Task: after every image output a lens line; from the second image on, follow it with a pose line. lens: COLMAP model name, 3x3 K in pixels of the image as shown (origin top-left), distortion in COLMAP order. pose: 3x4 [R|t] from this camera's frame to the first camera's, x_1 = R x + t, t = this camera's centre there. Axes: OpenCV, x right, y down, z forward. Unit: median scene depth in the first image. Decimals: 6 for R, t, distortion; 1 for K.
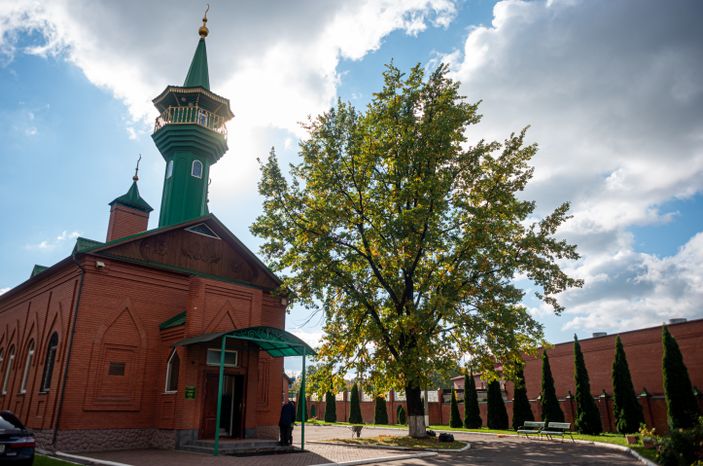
lens RADIAL K [[503.9, 0, 347.4], [0, 503.9, 232.3], [0, 0, 1]] dist [-0.099142, 0.091613]
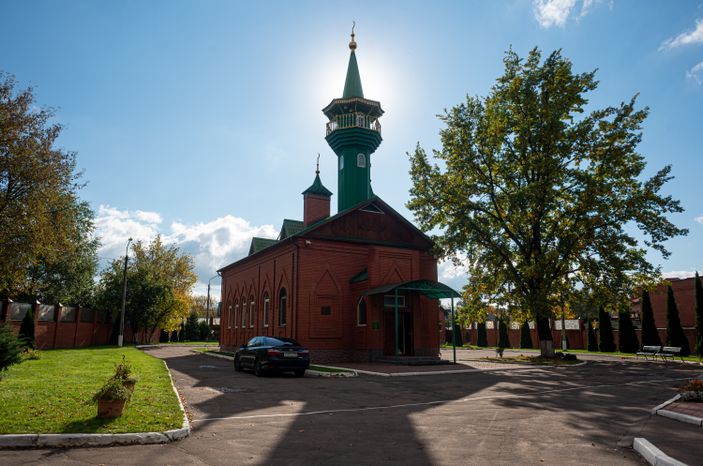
lens RADIAL K [[482.2, 0, 351.5], [0, 482.2, 233.0], [0, 0, 1]] dist [-0.055472, 0.006979]
pose [[0.954824, -0.058621, -0.291332, 0.035045], [0.095732, 0.988765, 0.114801, -0.087627], [0.281329, -0.137504, 0.949709, -0.250997]]
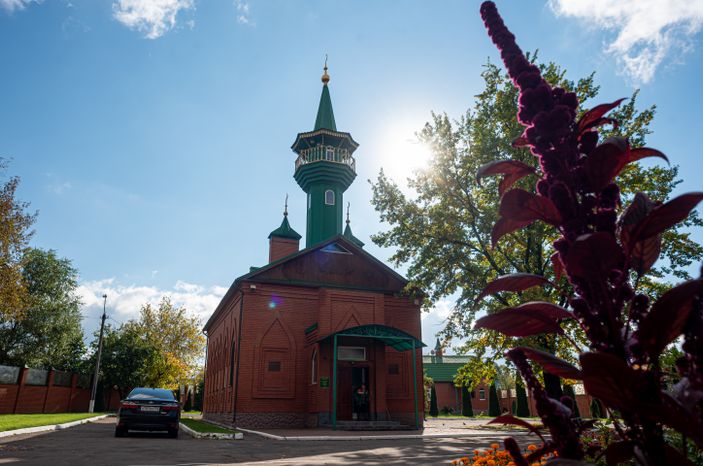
lens RADIAL K [[503.9, 0, 347.4], [0, 503.9, 232.3], [0, 0, 1]] dist [-0.099142, 0.091613]
pose [[0.898744, -0.146657, -0.413221, 0.220562], [0.143918, 0.988862, -0.037941, 0.006429], [0.414183, -0.025371, 0.909840, -0.071703]]
